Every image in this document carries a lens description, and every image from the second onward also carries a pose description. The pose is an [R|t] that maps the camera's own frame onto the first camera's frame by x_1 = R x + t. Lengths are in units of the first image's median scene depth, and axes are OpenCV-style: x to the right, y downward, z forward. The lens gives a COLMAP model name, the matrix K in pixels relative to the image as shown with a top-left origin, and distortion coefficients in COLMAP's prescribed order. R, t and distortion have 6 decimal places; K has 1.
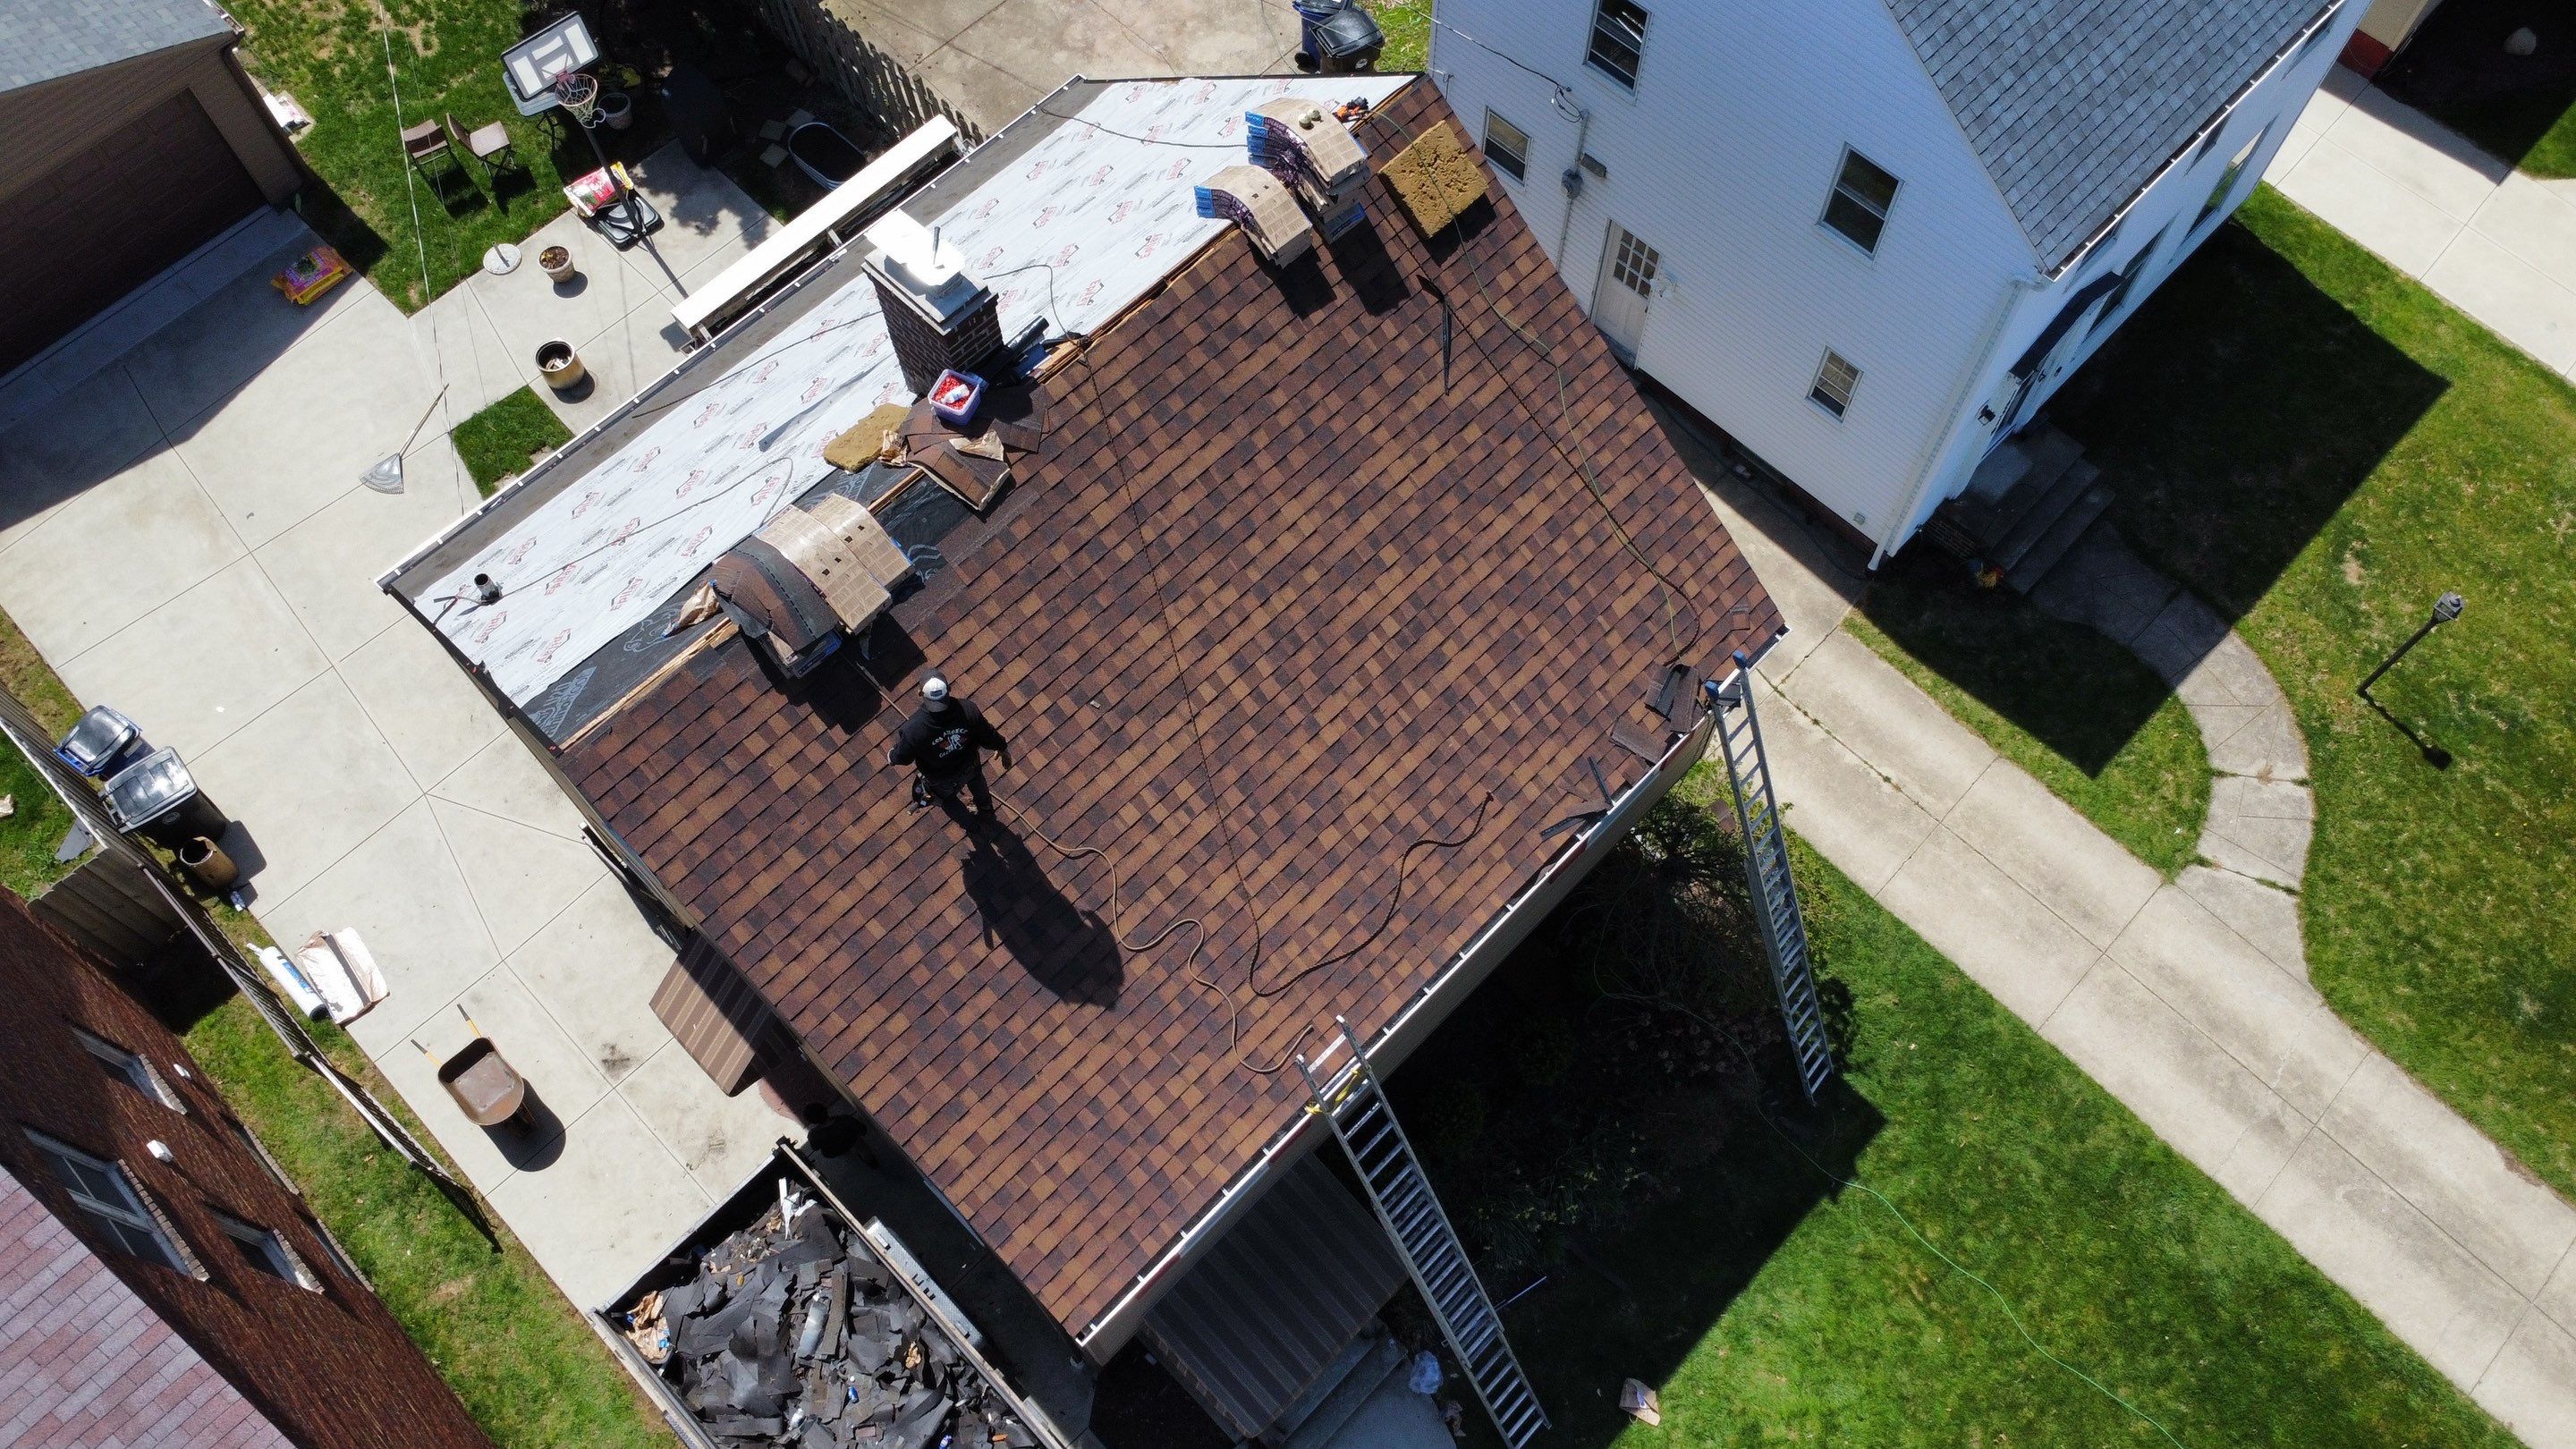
lens RADIAL K [[1938.4, 0, 1285.6], [0, 1938.4, 729.4], [0, 0, 1]] dist [0.001286, 0.004244]
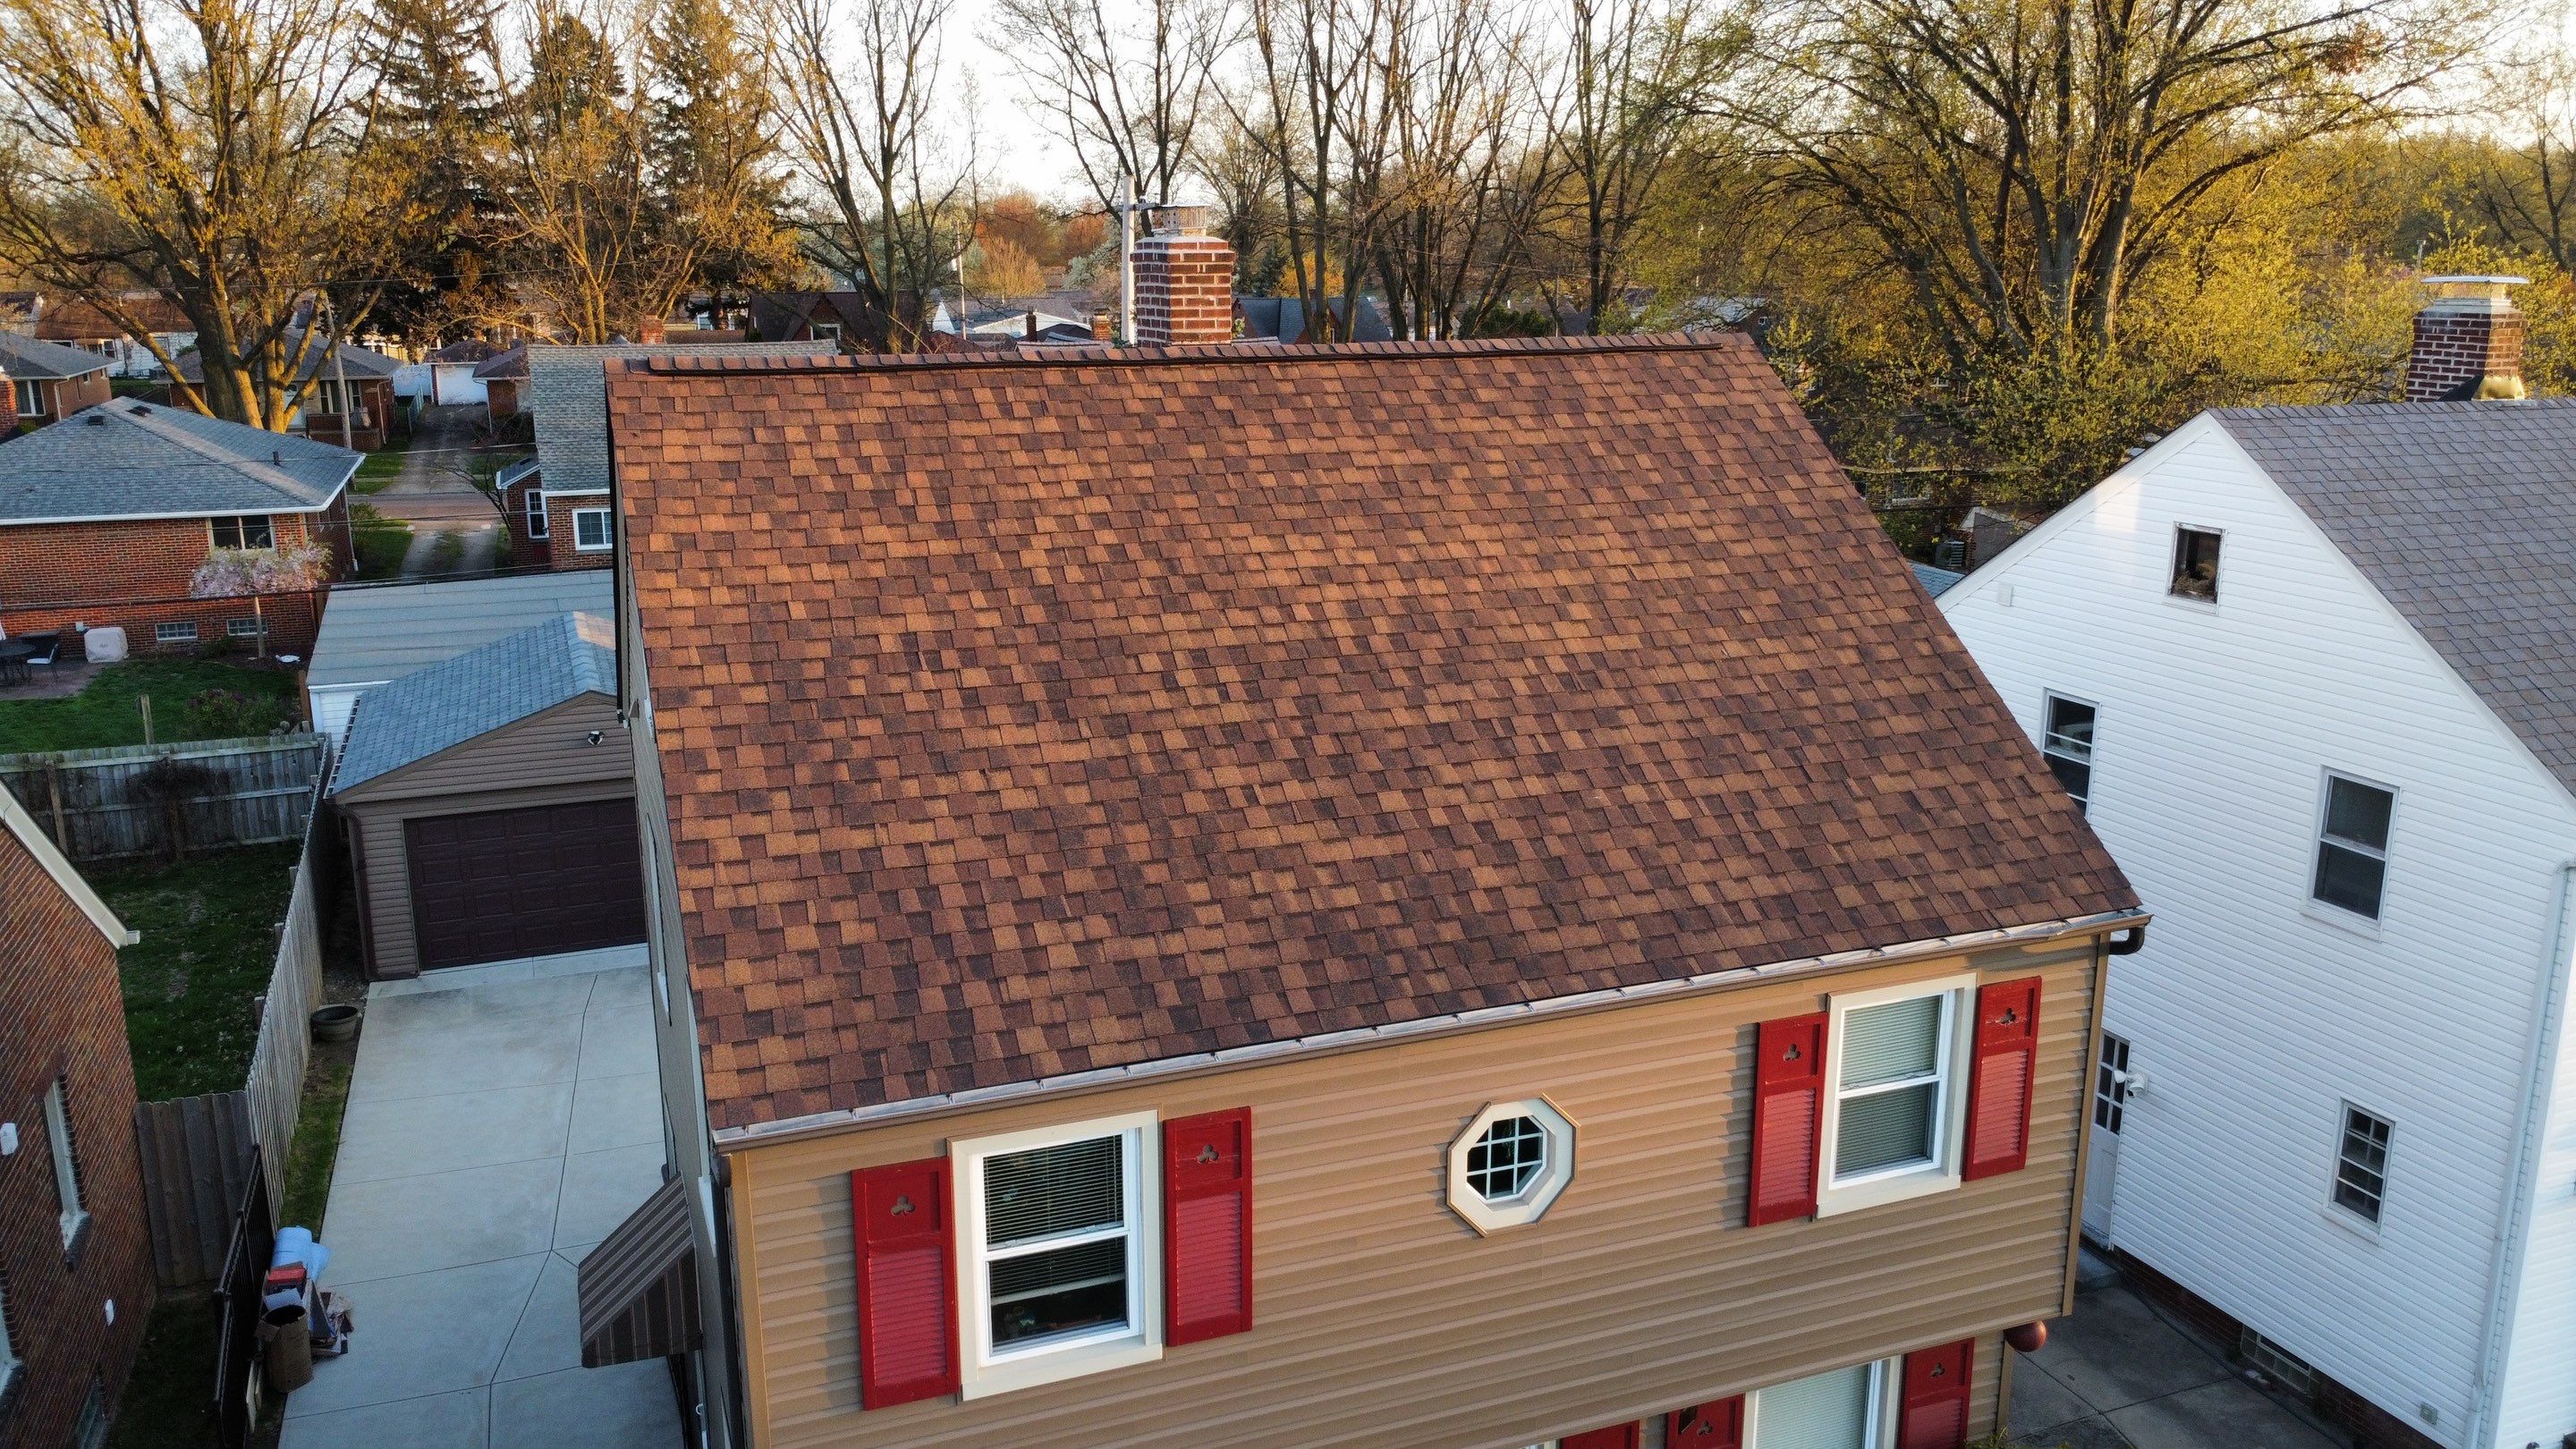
lens RADIAL K [[1938.4, 0, 1290.3], [0, 1938.4, 731.6], [0, 0, 1]] dist [-0.001101, 0.000049]
pose [[0.913694, 0.104173, -0.392824, 0.250100], [-0.367626, 0.623907, -0.689631, 0.513471], [0.173244, 0.774524, 0.608357, 0.481278]]
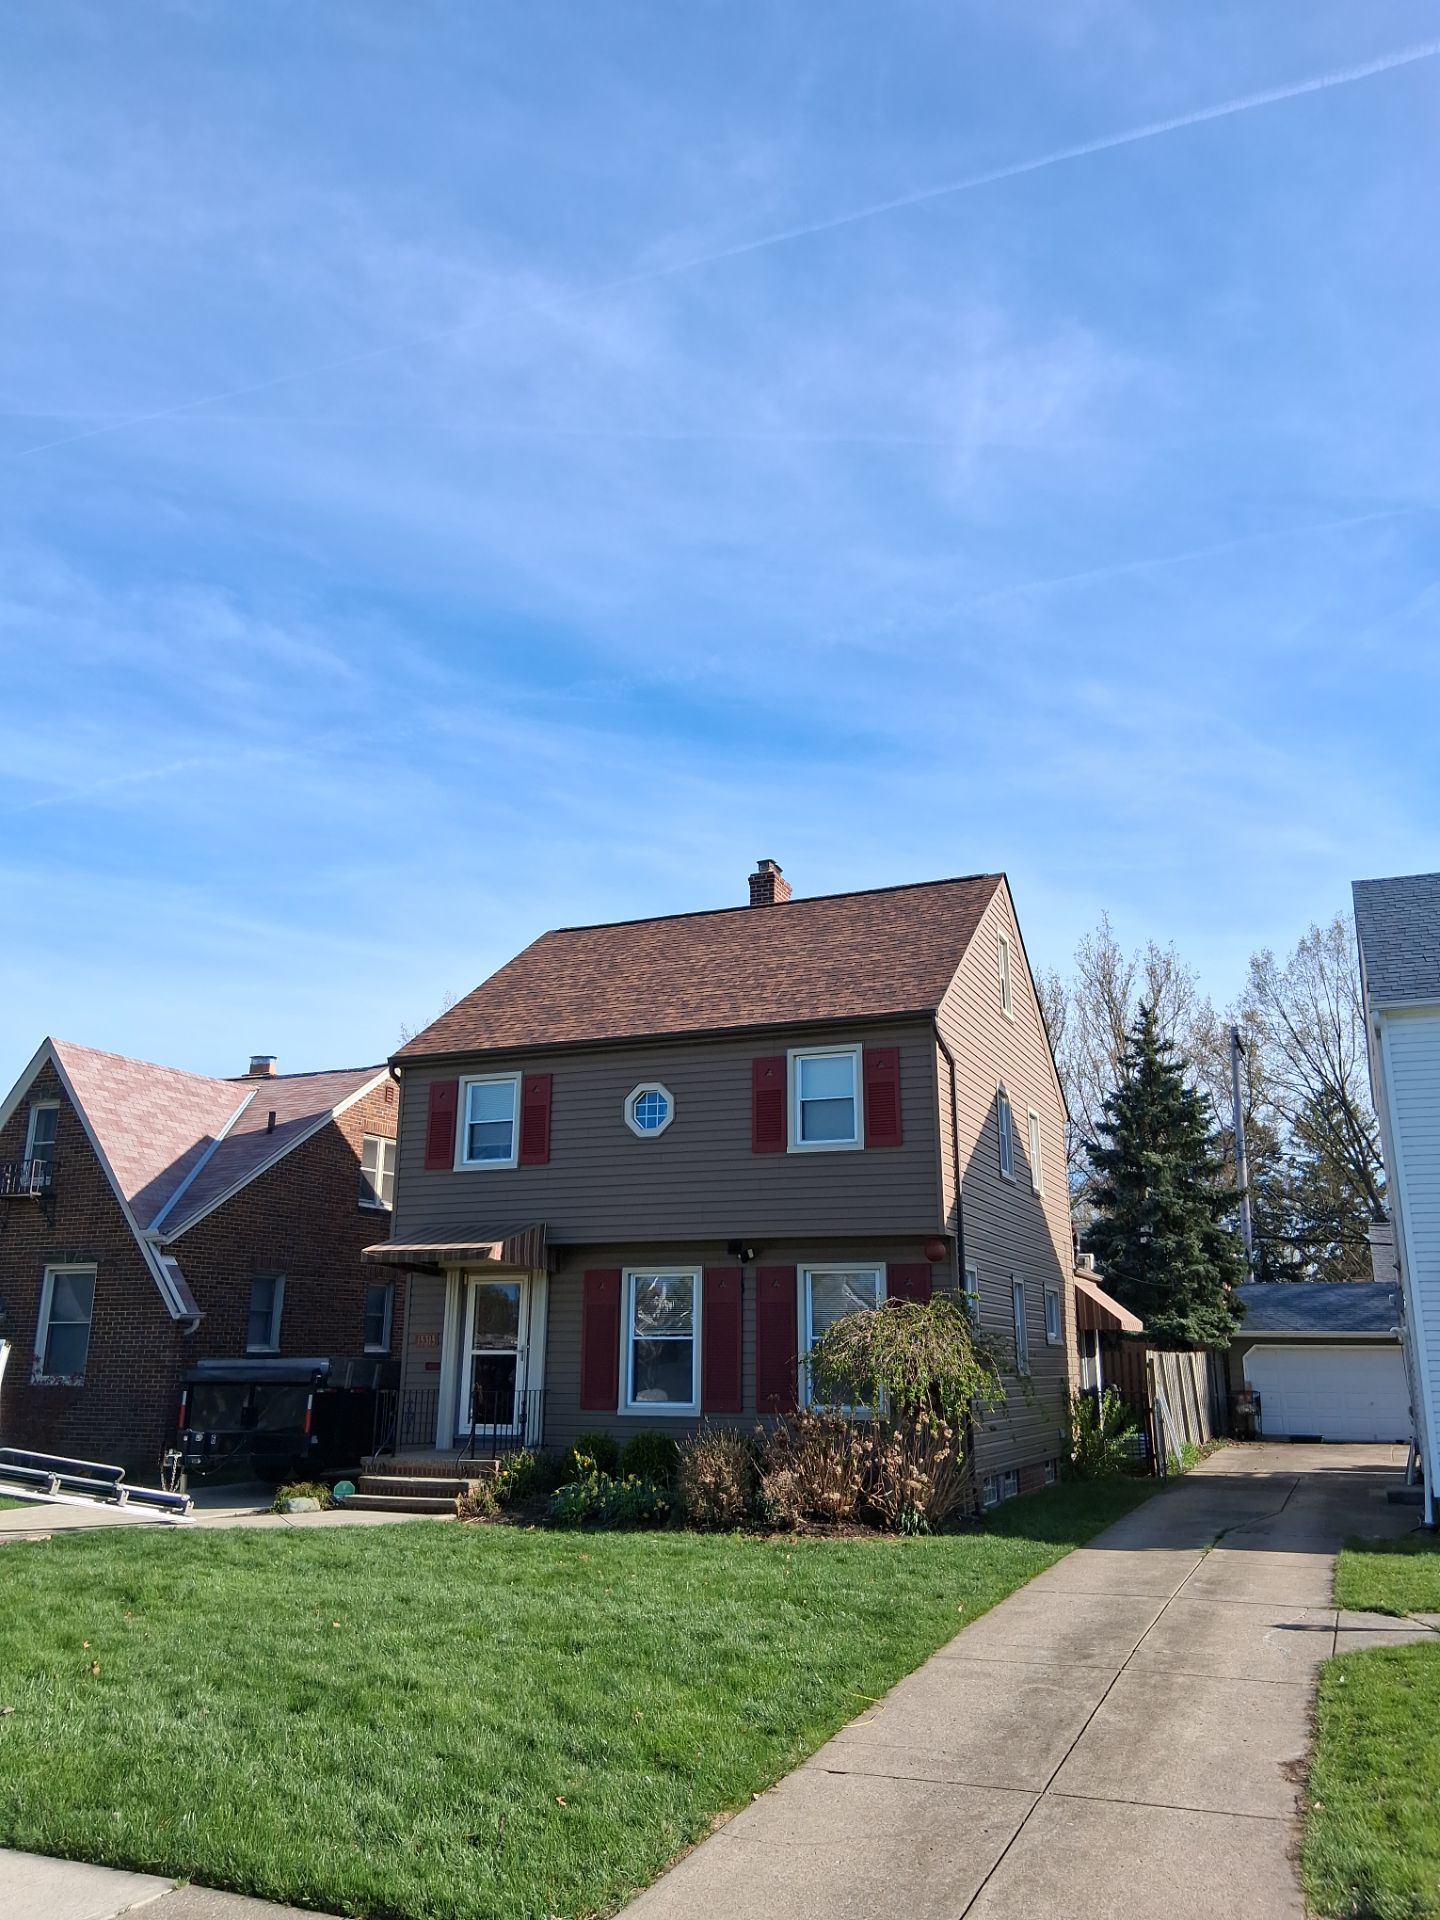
lens RADIAL K [[1405.7, 0, 828.4], [0, 1405.7, 968.7], [0, 0, 1]] dist [-0.002925, -0.000426]
pose [[0.395364, -0.247679, -0.884501, 1.192447], [-0.823419, 0.331143, -0.460788, 0.506839], [0.407024, 0.910494, -0.073022, 1.033778]]
